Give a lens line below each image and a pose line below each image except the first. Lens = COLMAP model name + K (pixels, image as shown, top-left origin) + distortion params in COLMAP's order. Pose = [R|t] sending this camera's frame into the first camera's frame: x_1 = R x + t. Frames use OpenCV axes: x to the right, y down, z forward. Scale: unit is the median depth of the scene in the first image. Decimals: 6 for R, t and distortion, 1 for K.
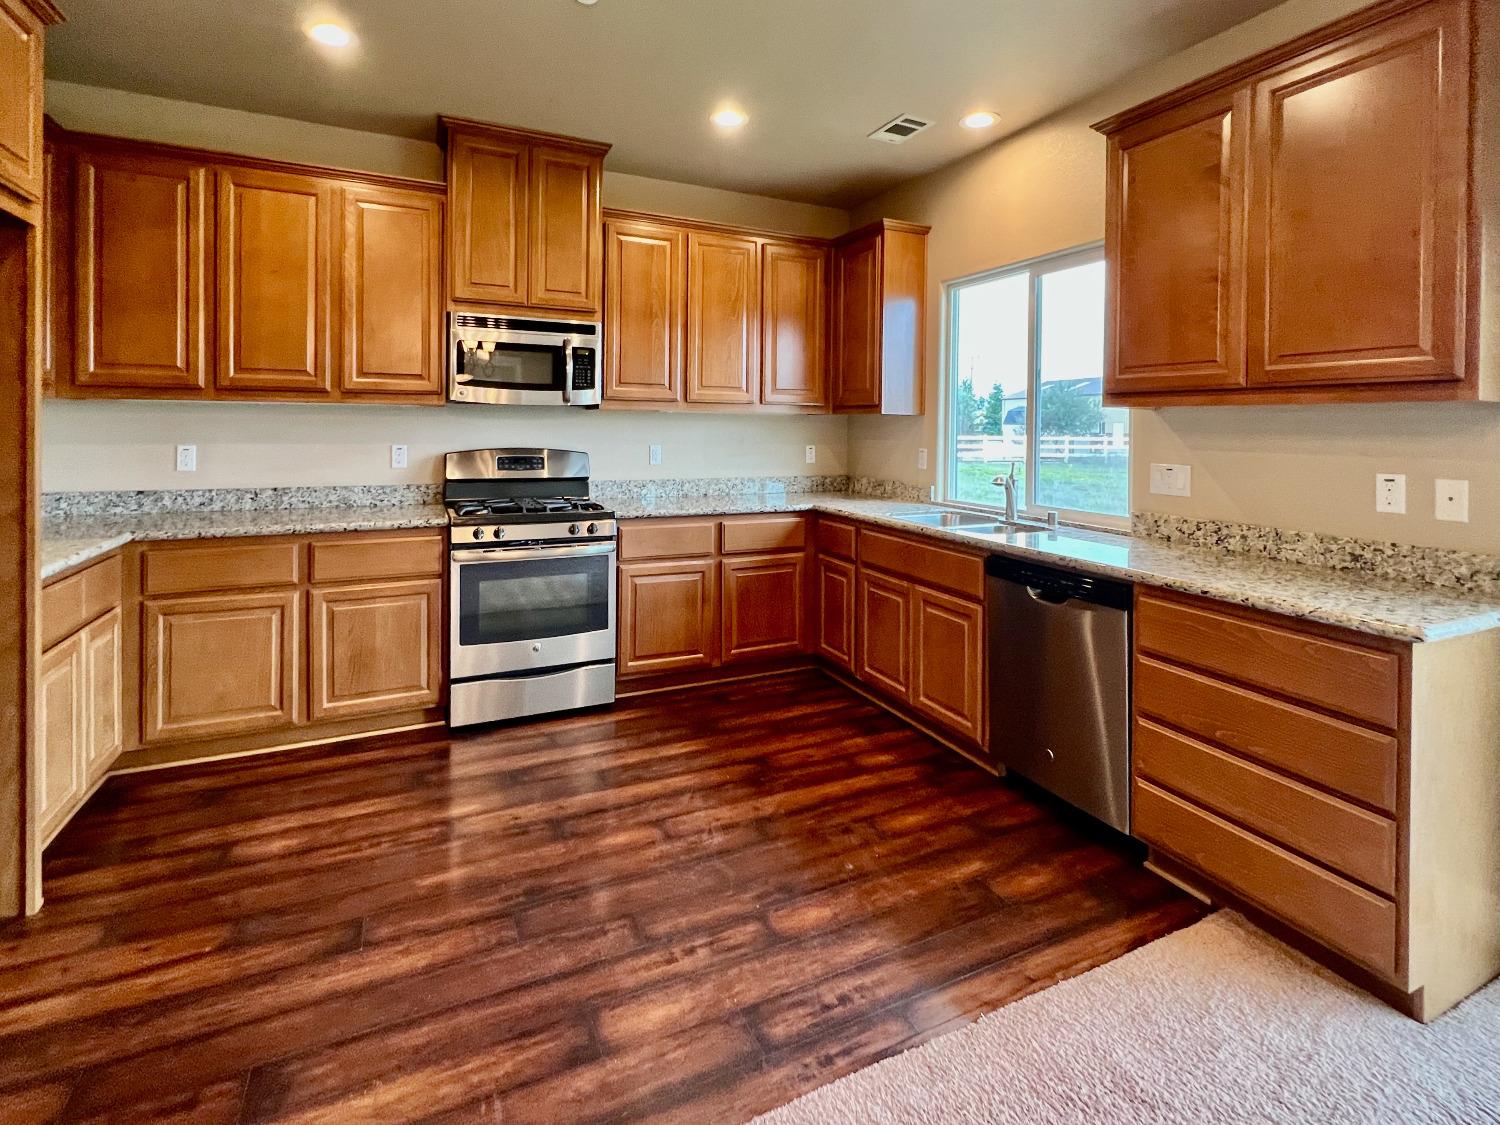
lens RADIAL K [[733.9, 0, 742.8], [0, 733.9, 426.0], [0, 0, 1]] dist [0.001189, -0.000668]
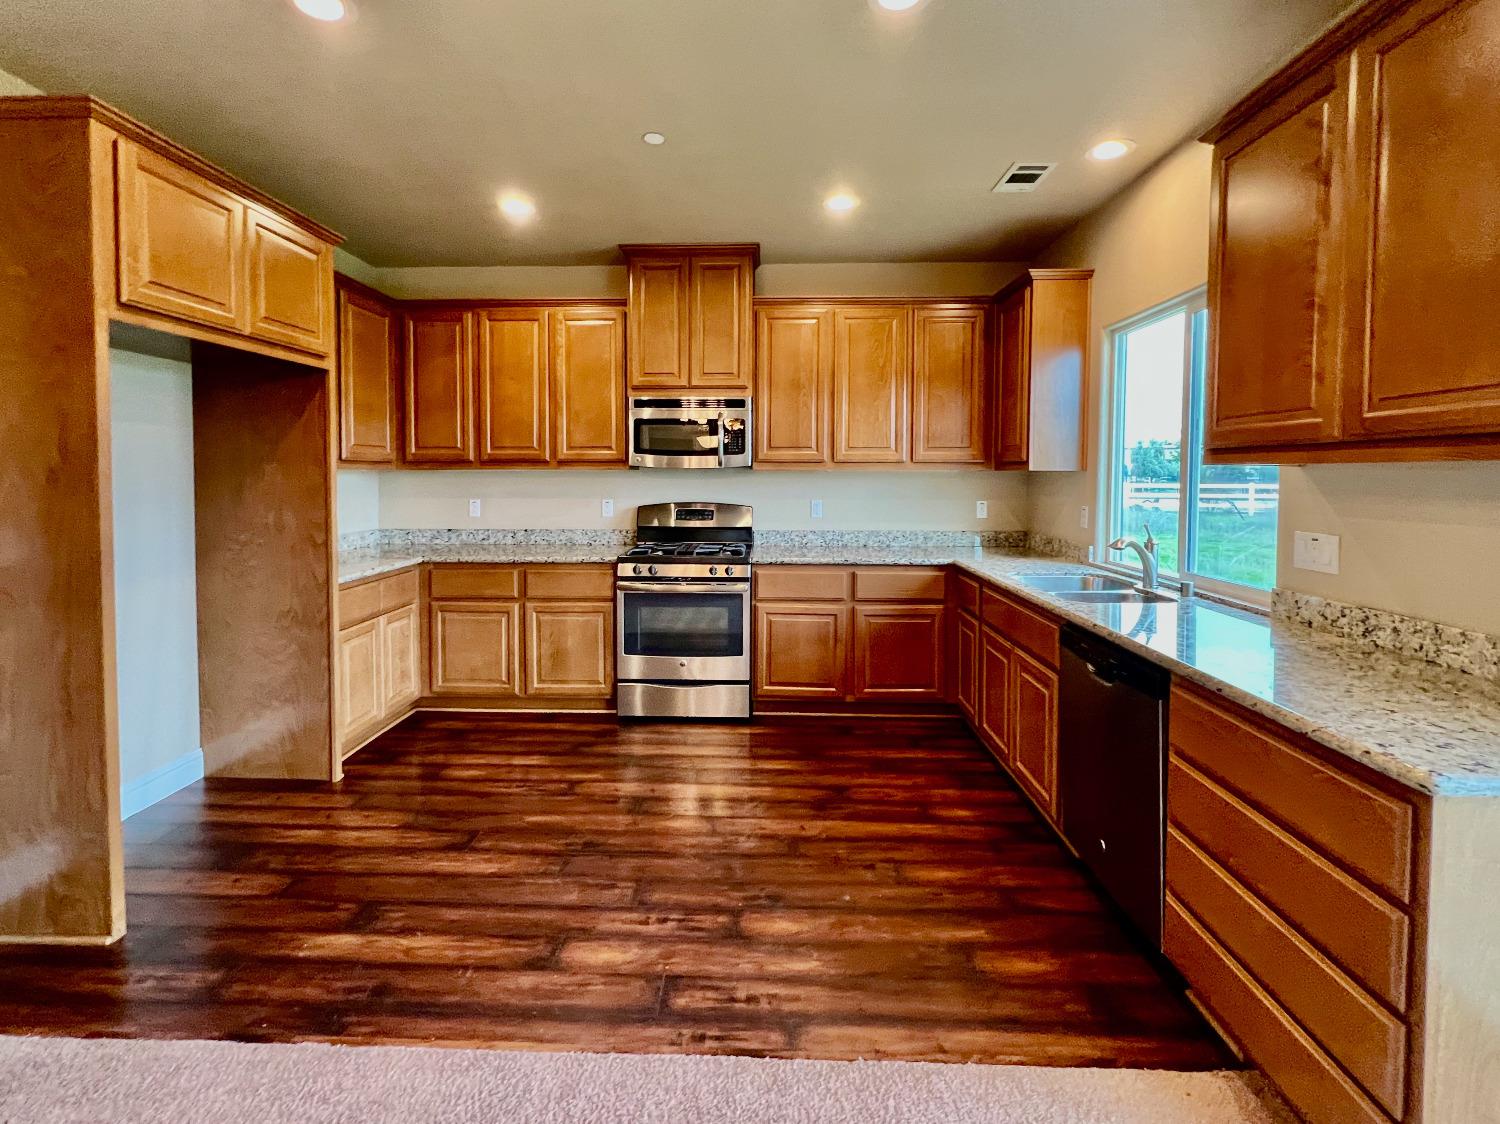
lens RADIAL K [[662.1, 0, 748.4], [0, 662.1, 490.7], [0, 0, 1]] dist [-0.000567, -0.000099]
pose [[0.889873, 0.002084, -0.456204, 0.344780], [0.008498, 0.999740, 0.021143, -0.014873], [0.456130, -0.022692, 0.889624, 0.061170]]
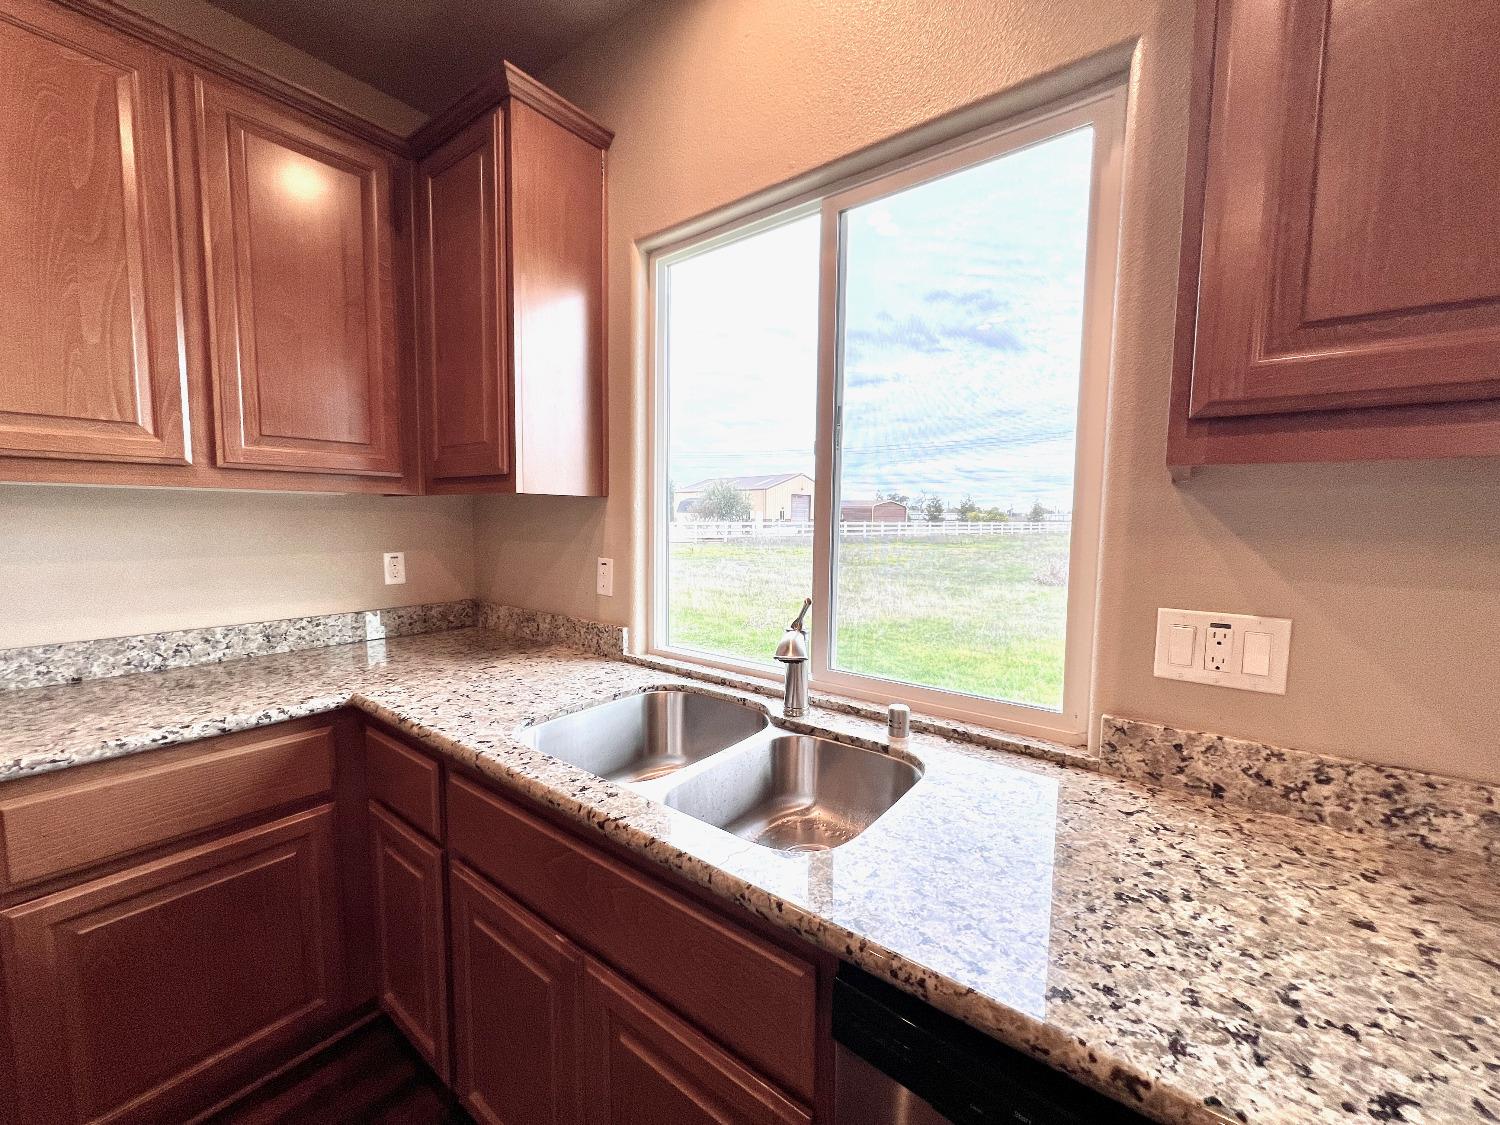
lens RADIAL K [[595.8, 0, 754.2], [0, 595.8, 565.2], [0, 0, 1]] dist [0.001178, 0.000117]
pose [[0.890606, -0.039841, 0.453028, 0.201347], [0.000486, 0.996238, 0.086658, -0.003615], [-0.454776, -0.076958, 0.887275, 0.746438]]
